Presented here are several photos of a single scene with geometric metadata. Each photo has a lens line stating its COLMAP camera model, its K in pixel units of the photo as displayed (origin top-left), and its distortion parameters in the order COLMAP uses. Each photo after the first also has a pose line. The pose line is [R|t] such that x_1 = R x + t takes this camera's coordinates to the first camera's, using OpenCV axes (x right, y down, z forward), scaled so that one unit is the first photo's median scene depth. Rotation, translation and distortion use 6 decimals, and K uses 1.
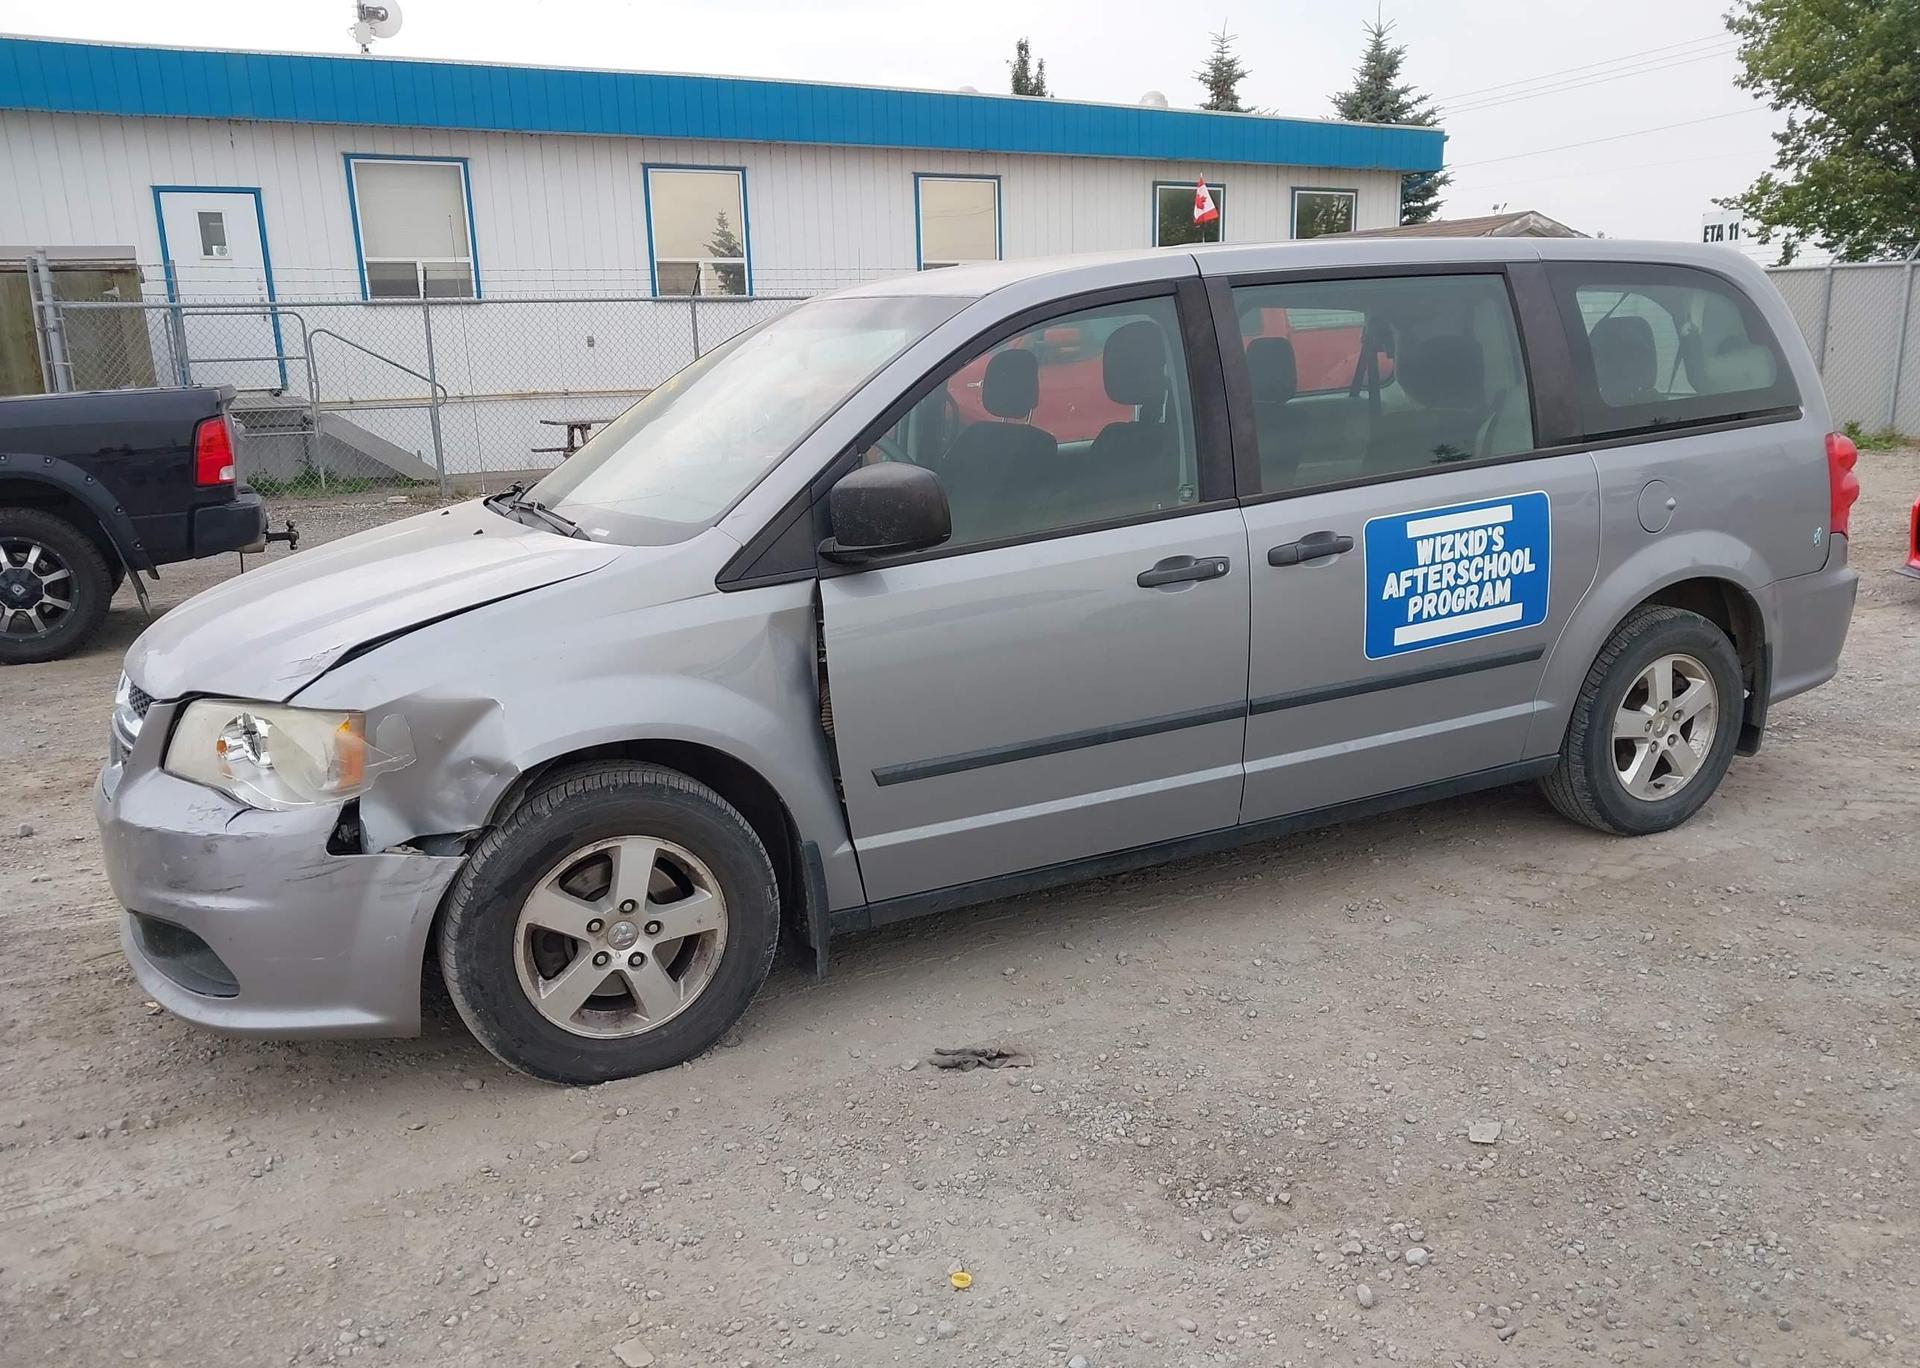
lens RADIAL K [[1515.0, 0, 965.2], [0, 1515.0, 697.7], [0, 0, 1]] dist [0.056154, -0.073544]
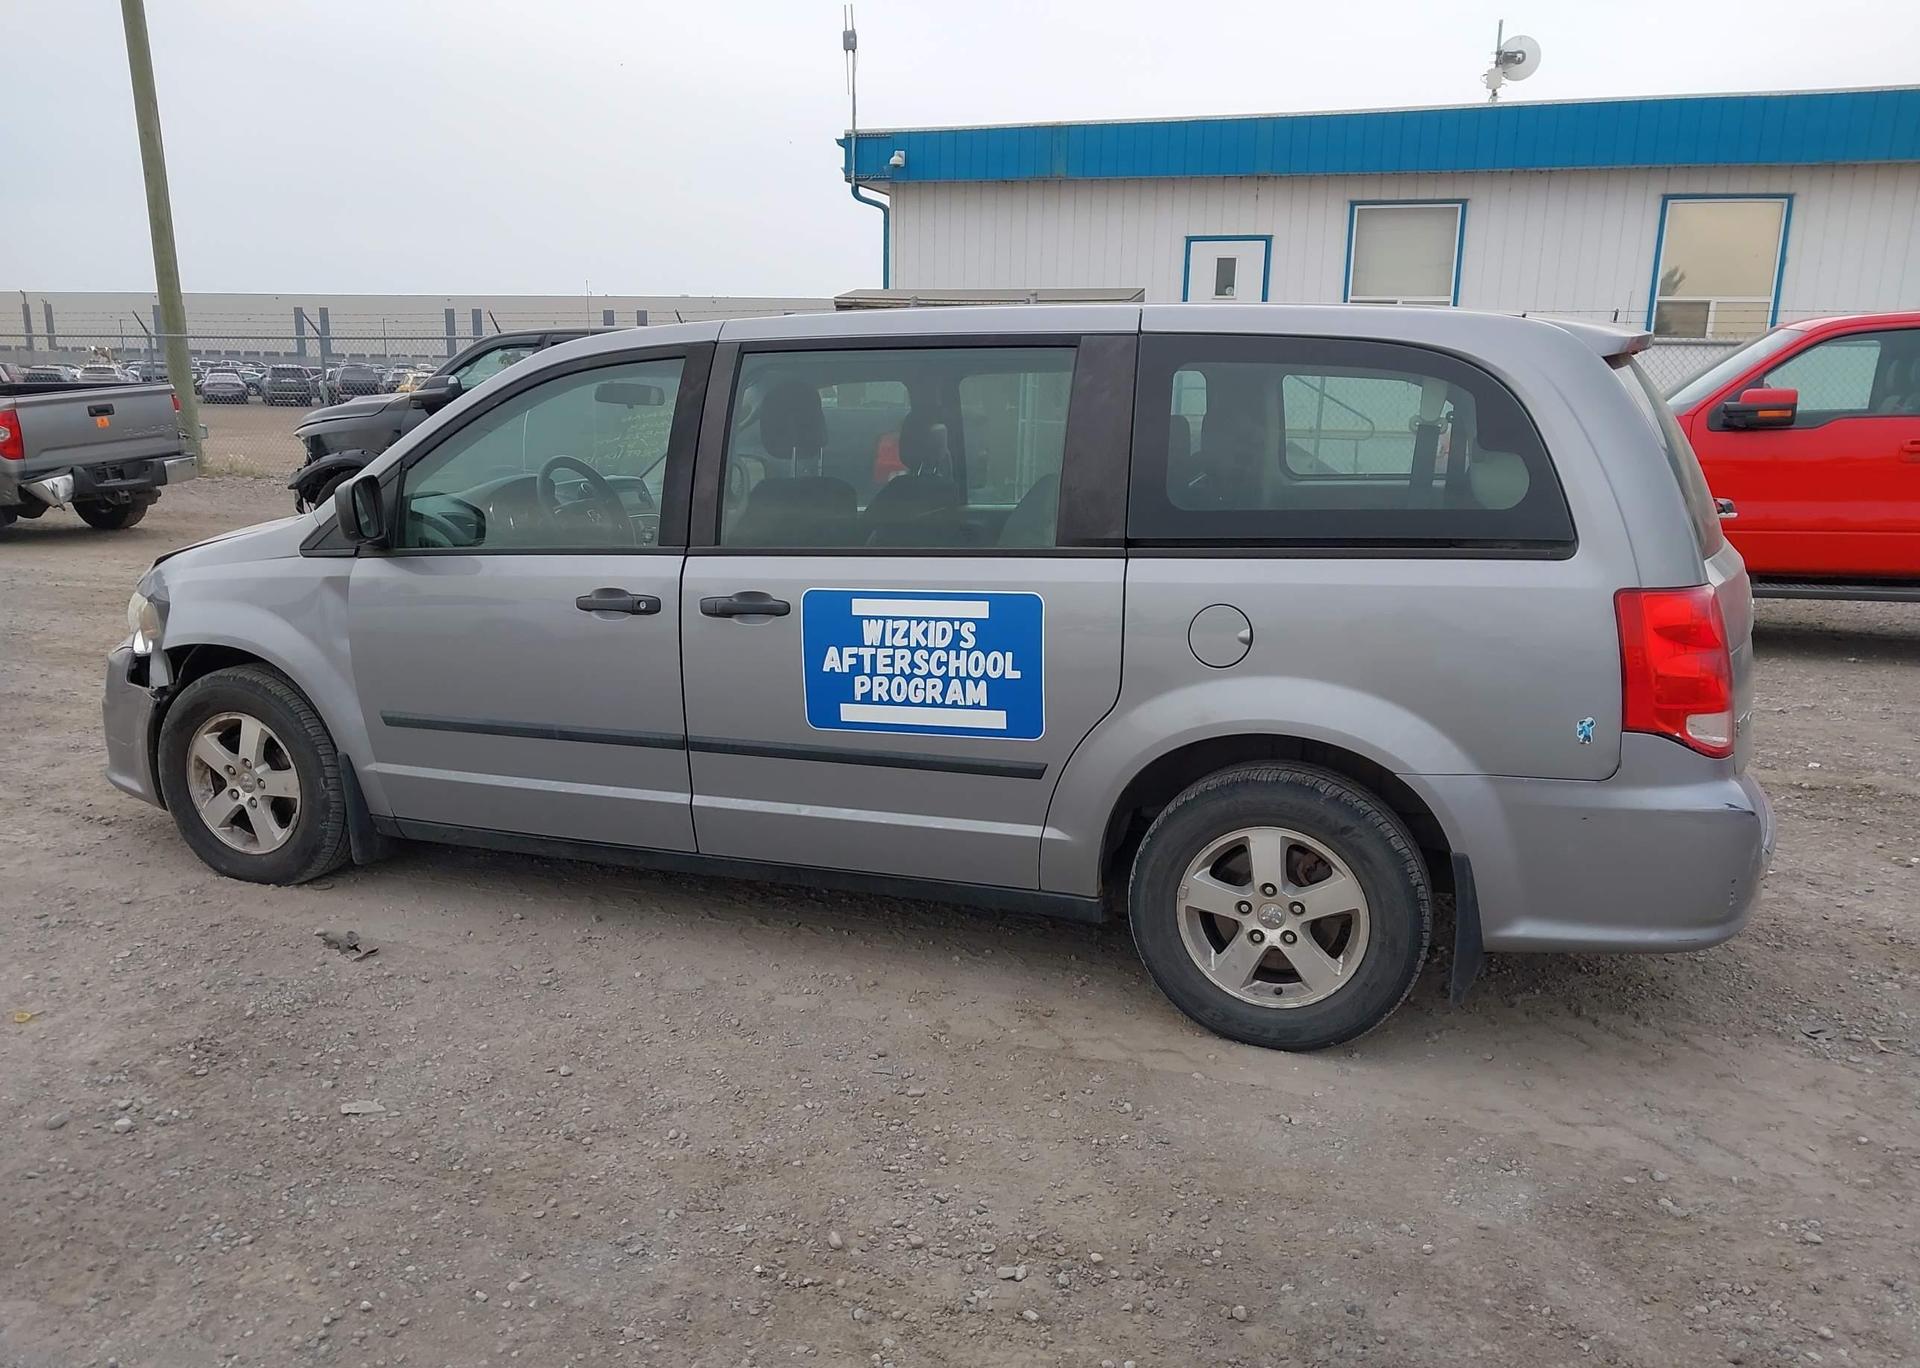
lens RADIAL K [[1515.0, 0, 964.0], [0, 1515.0, 687.1], [0, 0, 1]] dist [0.056154, -0.073544]
pose [[0.682371, 0.186357, -0.706853, 1.019276], [-0.203385, 0.977179, 0.061285, -0.131094], [0.702142, 0.101944, 0.704701, 0.357593]]
